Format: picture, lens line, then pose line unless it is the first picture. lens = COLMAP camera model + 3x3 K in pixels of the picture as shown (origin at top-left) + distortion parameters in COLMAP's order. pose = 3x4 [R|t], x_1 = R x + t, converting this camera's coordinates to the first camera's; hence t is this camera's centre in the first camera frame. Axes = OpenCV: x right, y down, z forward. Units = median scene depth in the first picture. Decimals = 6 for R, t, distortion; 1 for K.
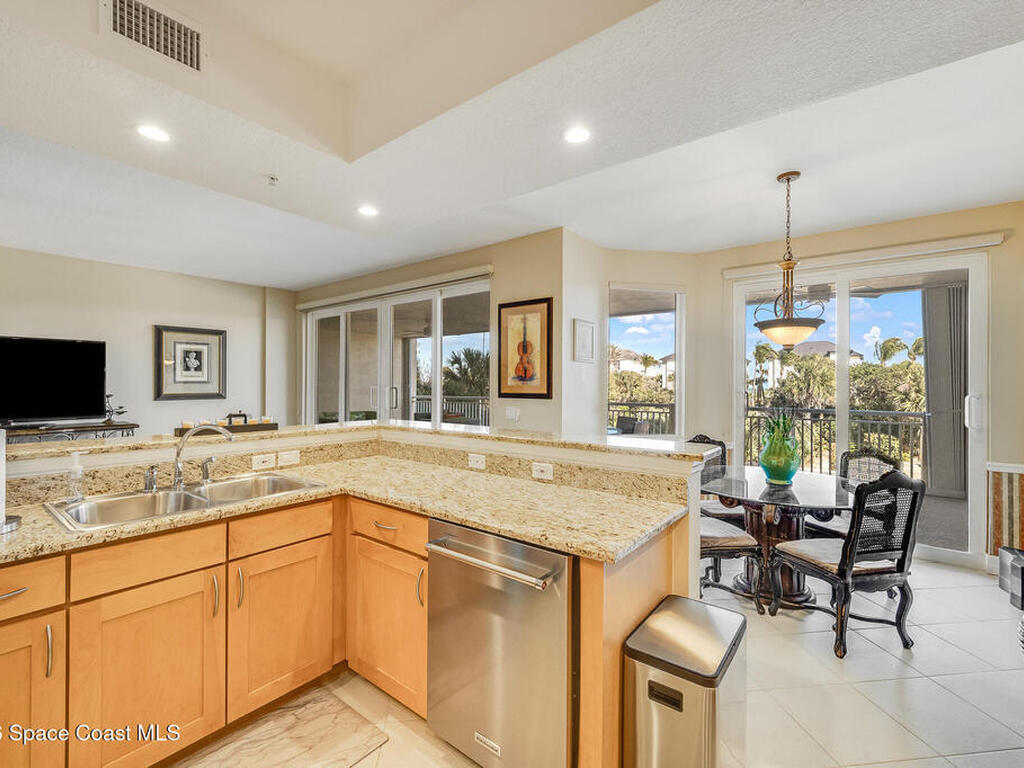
lens RADIAL K [[458.0, 0, 514.4], [0, 458.0, 382.1], [0, 0, 1]] dist [0.000425, -0.000469]
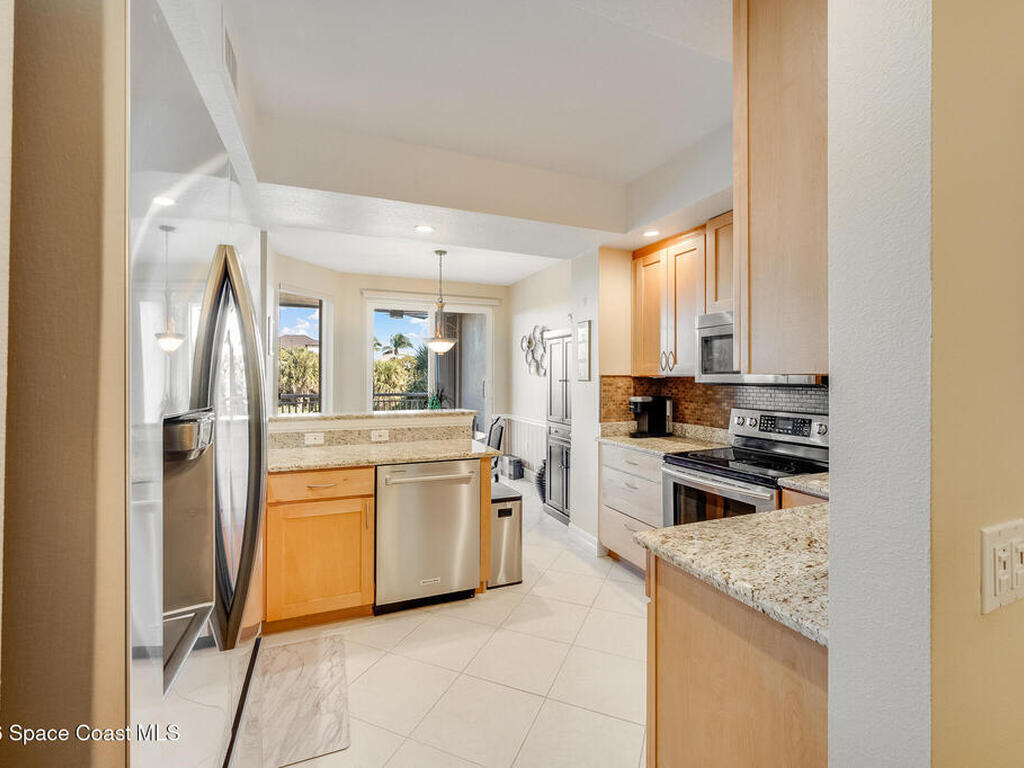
lens RADIAL K [[458.0, 0, 514.4], [0, 458.0, 382.1], [0, 0, 1]] dist [0.000425, -0.000469]
pose [[0.500987, -0.015138, 0.865323, -0.500251], [-0.003821, 0.999799, 0.019703, -0.005001], [-0.865447, -0.013177, 0.500828, -0.056968]]
